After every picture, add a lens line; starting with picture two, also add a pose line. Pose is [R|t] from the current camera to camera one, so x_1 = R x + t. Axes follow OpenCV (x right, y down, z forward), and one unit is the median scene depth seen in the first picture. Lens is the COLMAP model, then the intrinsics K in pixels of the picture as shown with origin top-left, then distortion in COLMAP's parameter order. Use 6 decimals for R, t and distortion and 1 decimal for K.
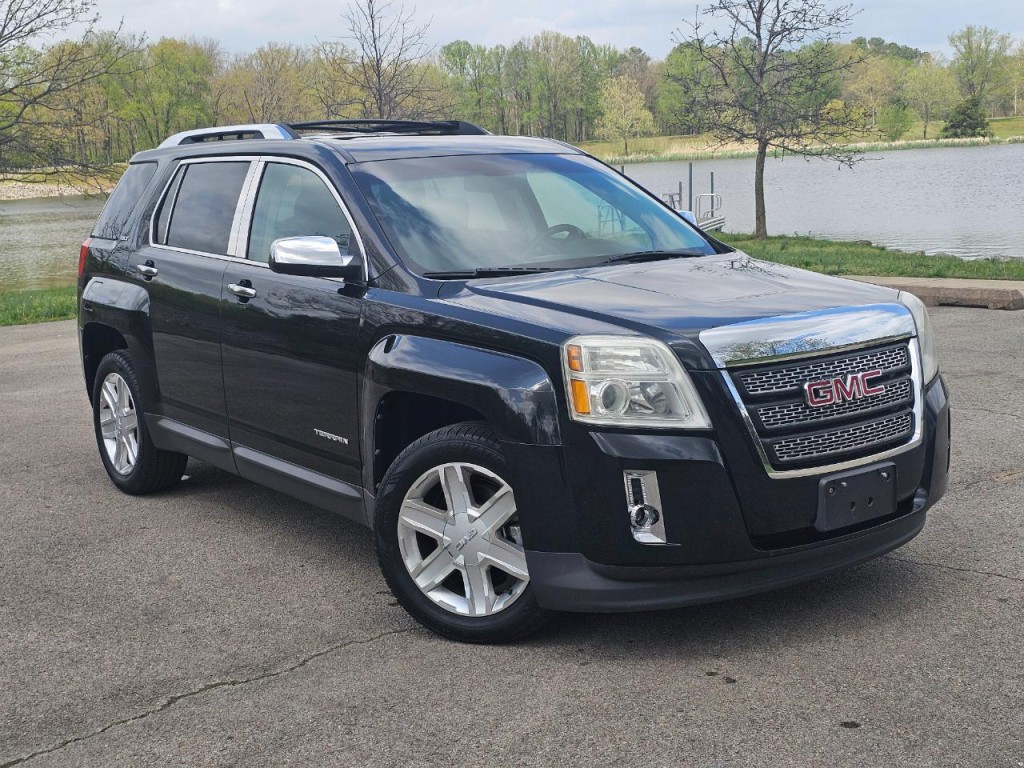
lens RADIAL K [[1365.7, 0, 508.5], [0, 1365.7, 385.8], [0, 0, 1]] dist [0.151589, -0.336598]
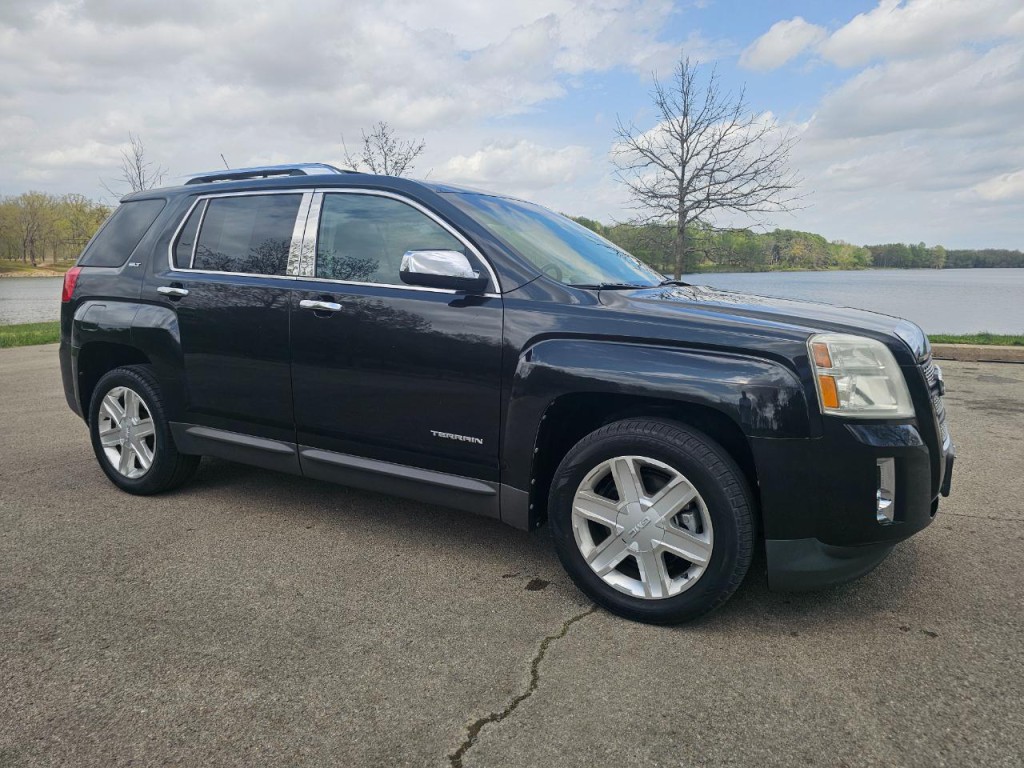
lens RADIAL K [[693.6, 0, 507.9], [0, 693.6, 383.1], [0, 0, 1]] dist [0.042891, -0.040055]
pose [[0.910881, -0.021916, 0.412086, -0.357130], [0.026499, 0.999634, -0.005409, -0.001789], [-0.411817, 0.015847, 0.911129, 0.548314]]
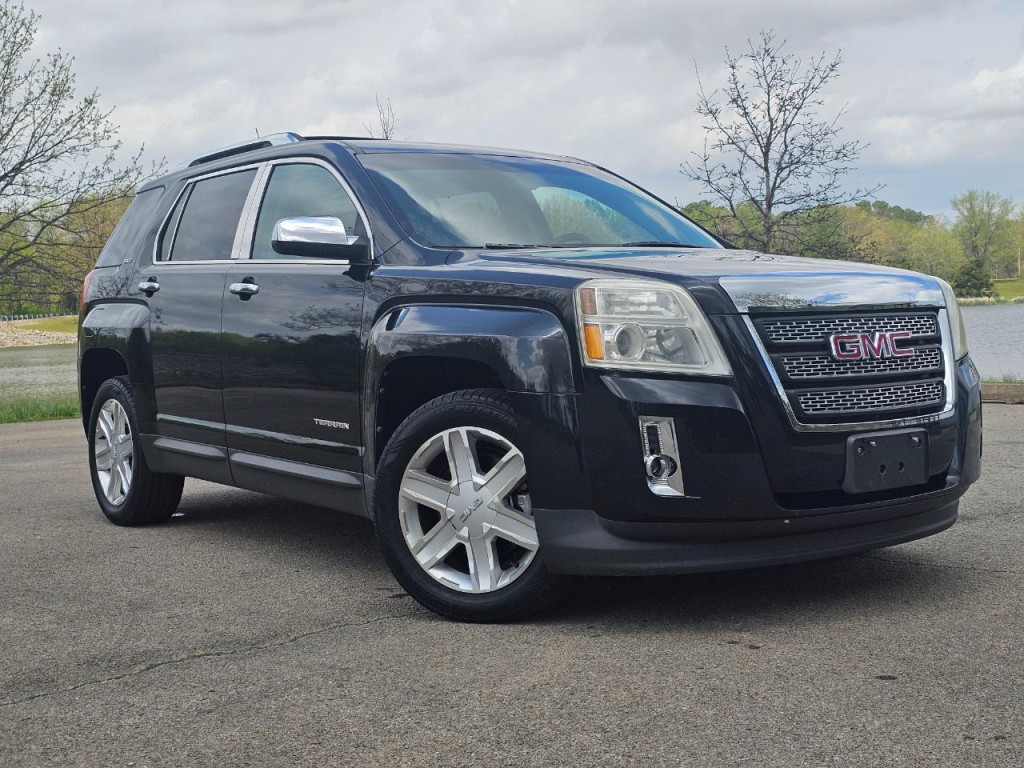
lens RADIAL K [[1365.7, 0, 508.5], [0, 1365.7, 385.8], [0, 0, 1]] dist [0.151589, -0.336598]
pose [[0.999902, 0.012066, -0.007119, 0.000606], [-0.012779, 0.993780, -0.110623, 0.129422], [0.005740, 0.110703, 0.993837, 0.054285]]
